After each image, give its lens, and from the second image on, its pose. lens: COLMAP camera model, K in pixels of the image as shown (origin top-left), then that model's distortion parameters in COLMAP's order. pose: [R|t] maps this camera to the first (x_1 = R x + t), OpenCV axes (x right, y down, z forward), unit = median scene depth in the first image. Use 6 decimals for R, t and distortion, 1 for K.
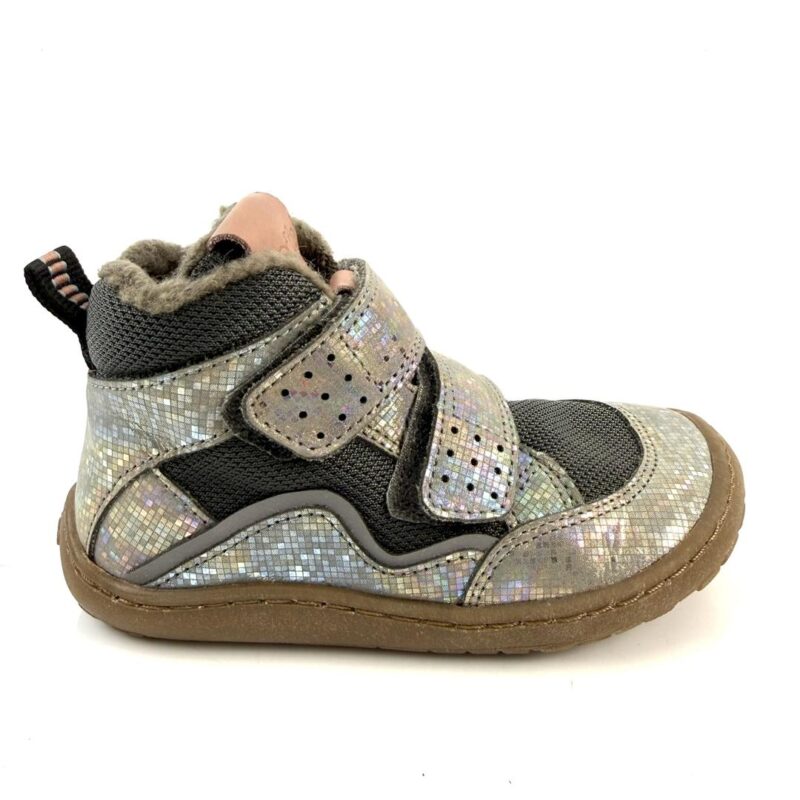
lens RADIAL K [[726.9, 0, 394.9], [0, 726.9, 392.5], [0, 0, 1]] dist [0.020589, 0.000000]
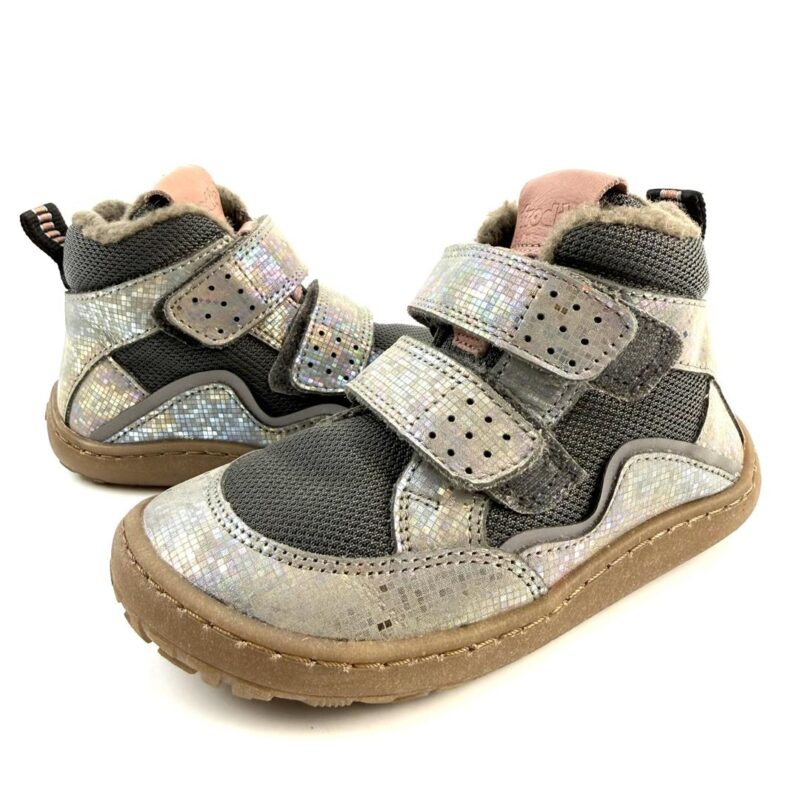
lens RADIAL K [[726.9, 0, 393.6], [0, 726.9, 391.5], [0, 0, 1]] dist [0.020589, 0.000000]
pose [[0.999222, 0.010178, -0.038100, 0.280916], [-0.010301, 0.999942, -0.003055, 0.170604], [0.038067, 0.003445, 0.999269, -0.402201]]
